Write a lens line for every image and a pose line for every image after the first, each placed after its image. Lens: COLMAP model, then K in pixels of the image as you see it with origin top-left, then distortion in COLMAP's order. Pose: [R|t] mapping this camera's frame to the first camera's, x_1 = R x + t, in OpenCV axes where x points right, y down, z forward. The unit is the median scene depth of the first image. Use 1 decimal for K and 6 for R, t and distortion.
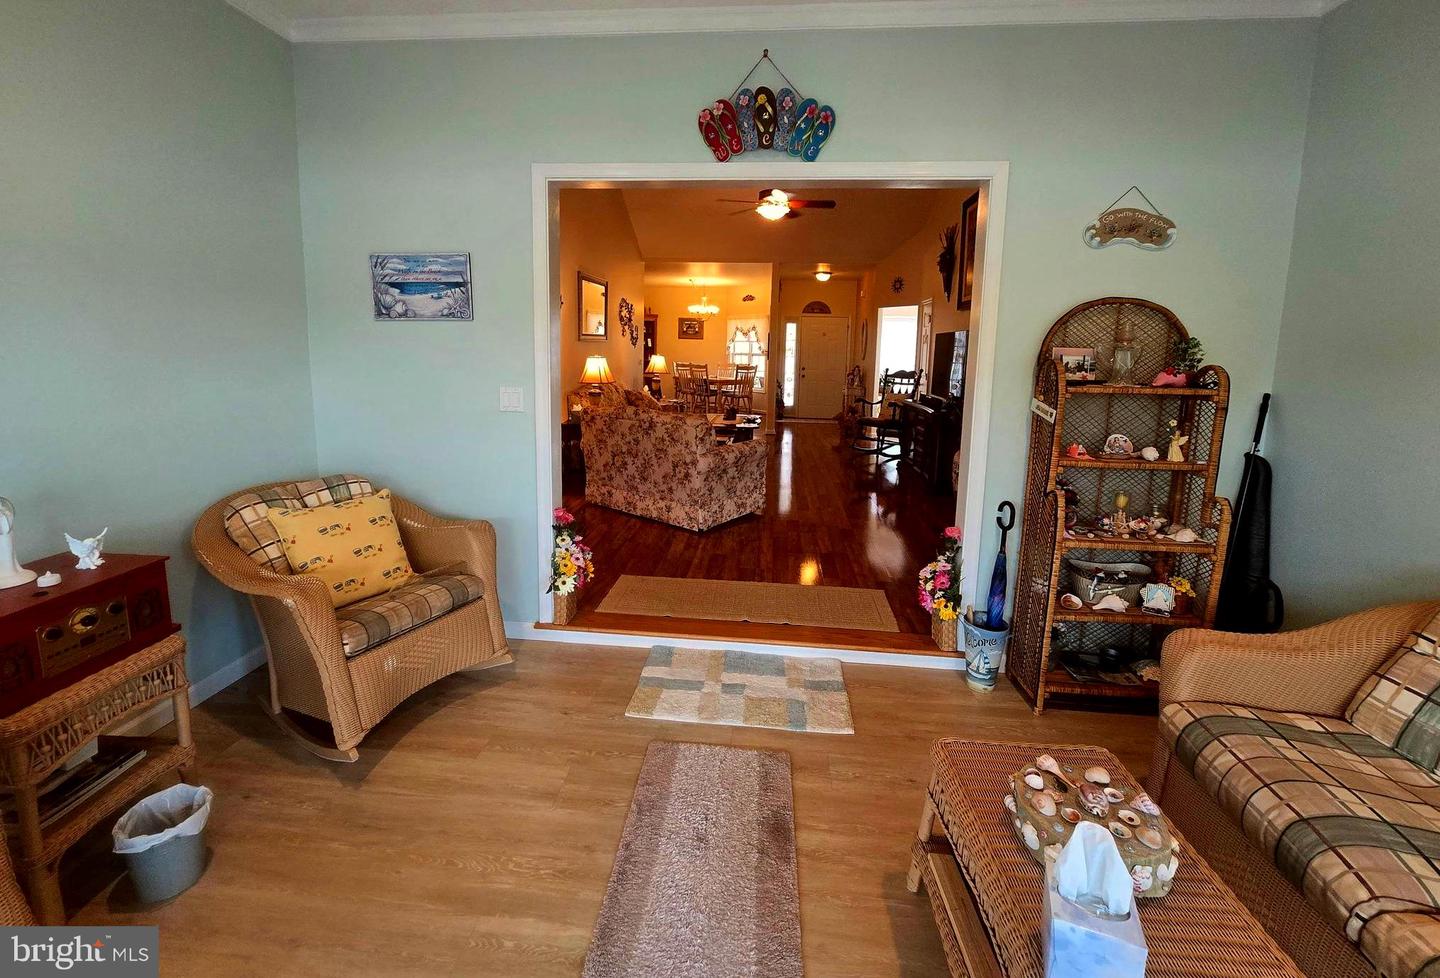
lens RADIAL K [[785.2, 0, 720.0], [0, 785.2, 489.0], [0, 0, 1]] dist [-0.109627, -0.000017]
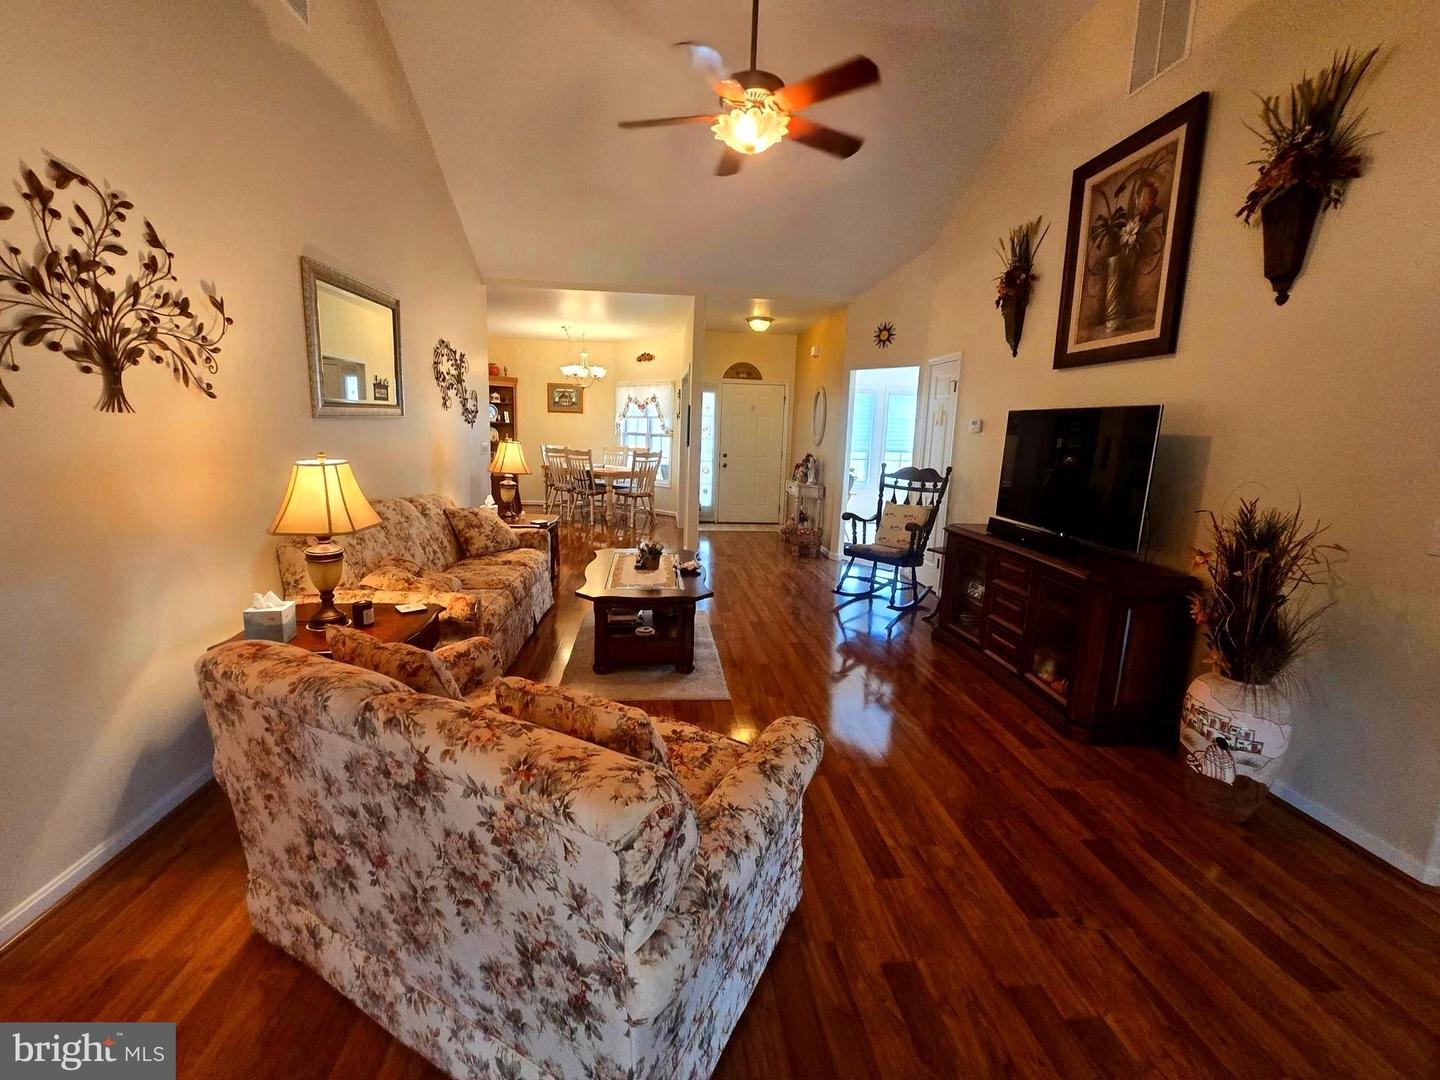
lens RADIAL K [[595.6, 0, 710.6], [0, 595.6, 529.5], [0, 0, 1]] dist [-0.002839, 0.000308]
pose [[0.979422, -0.026737, 0.200042, -0.020568], [0.025099, 0.999628, 0.010717, -0.093886], [-0.200254, -0.005476, 0.979729, 0.469992]]
